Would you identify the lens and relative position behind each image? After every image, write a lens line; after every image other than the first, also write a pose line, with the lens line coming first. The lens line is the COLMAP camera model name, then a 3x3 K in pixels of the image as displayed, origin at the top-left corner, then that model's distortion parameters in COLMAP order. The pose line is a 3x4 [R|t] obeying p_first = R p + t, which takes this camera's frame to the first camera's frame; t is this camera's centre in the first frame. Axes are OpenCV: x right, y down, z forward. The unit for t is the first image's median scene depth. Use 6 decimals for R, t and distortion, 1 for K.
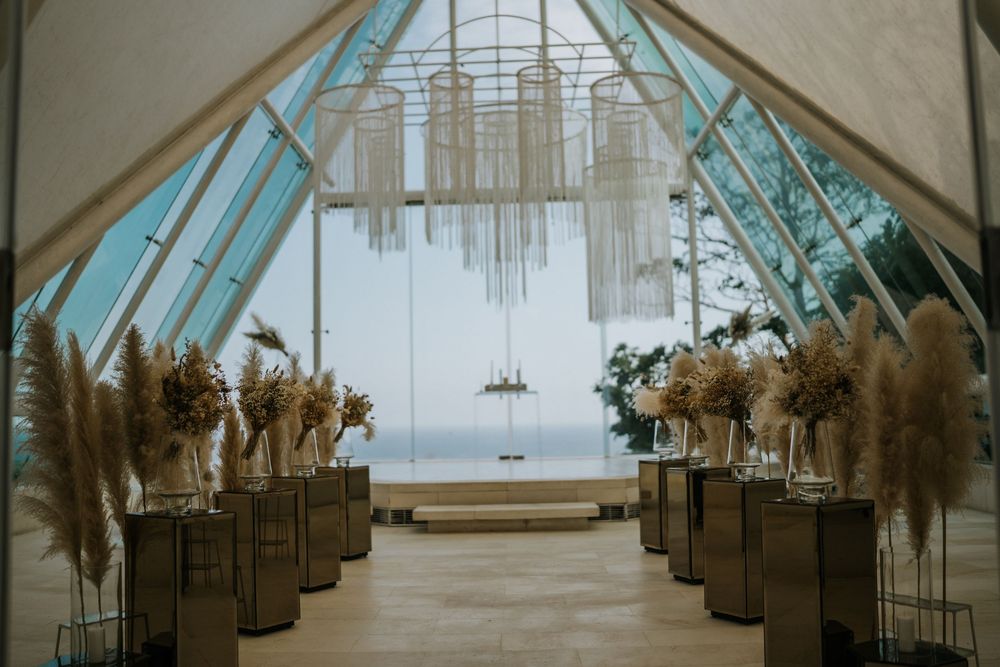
lens RADIAL K [[998.6, 0, 500.0], [0, 998.6, 333.5], [0, 0, 1]] dist [-0.001092, -0.000914]
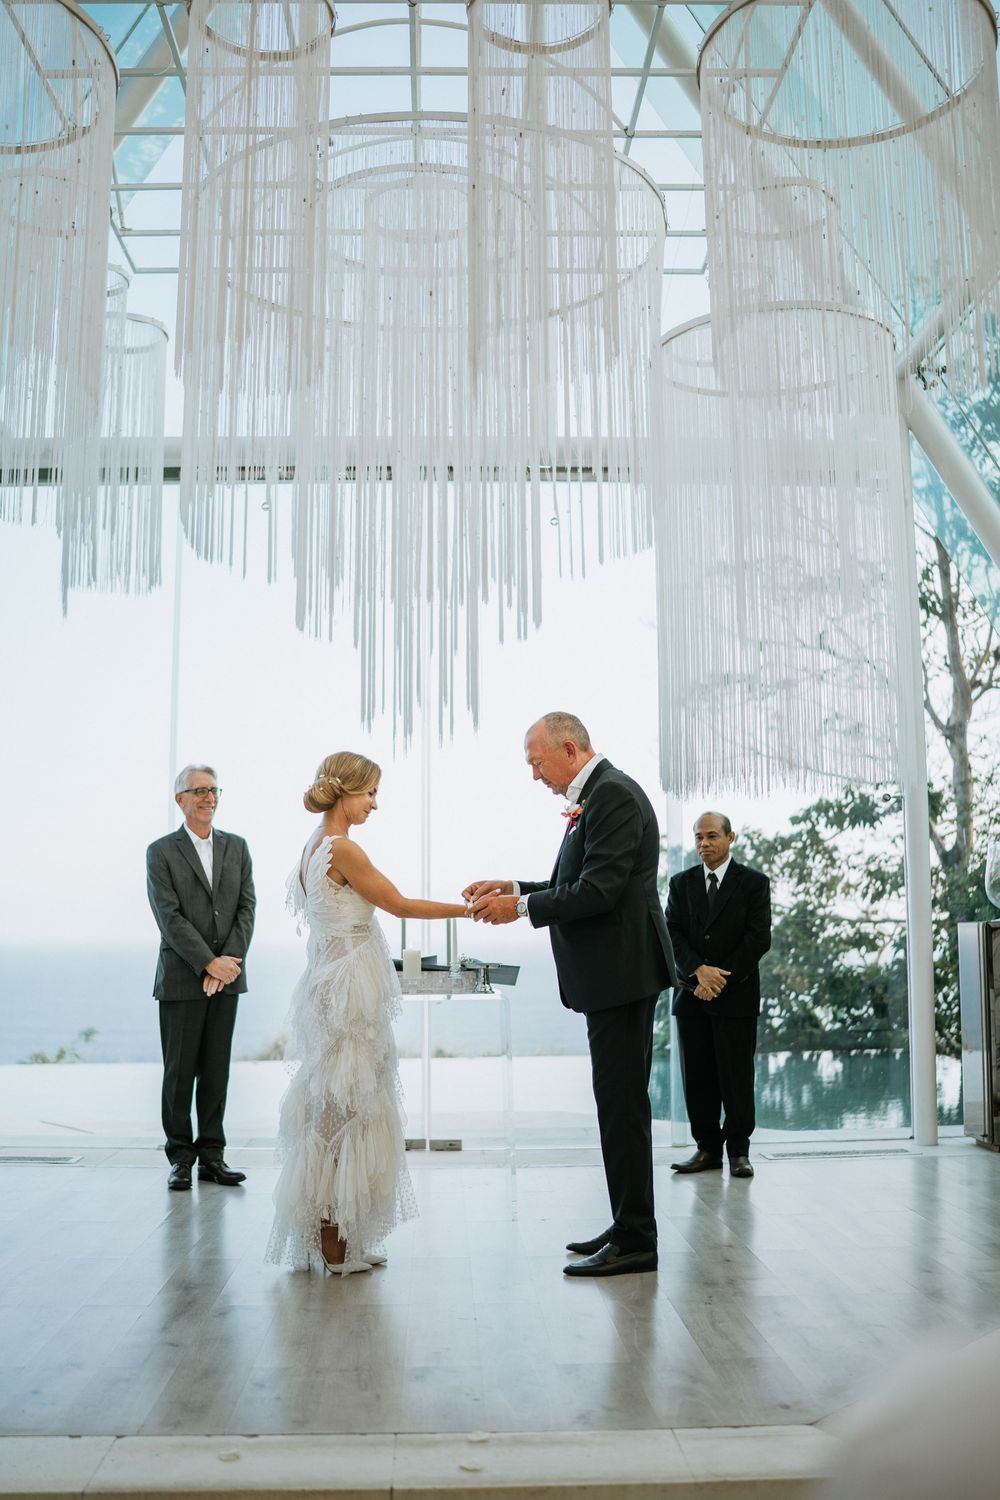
lens RADIAL K [[1497.9, 0, 500.0], [0, 1497.9, 750.0], [0, 0, 1]] dist [-0.001092, -0.000914]
pose [[0.998461, 0.023599, 0.050178, 0.006995], [-0.021746, 0.999072, -0.037168, -0.004894], [-0.051008, 0.036020, 0.998048, 0.428235]]
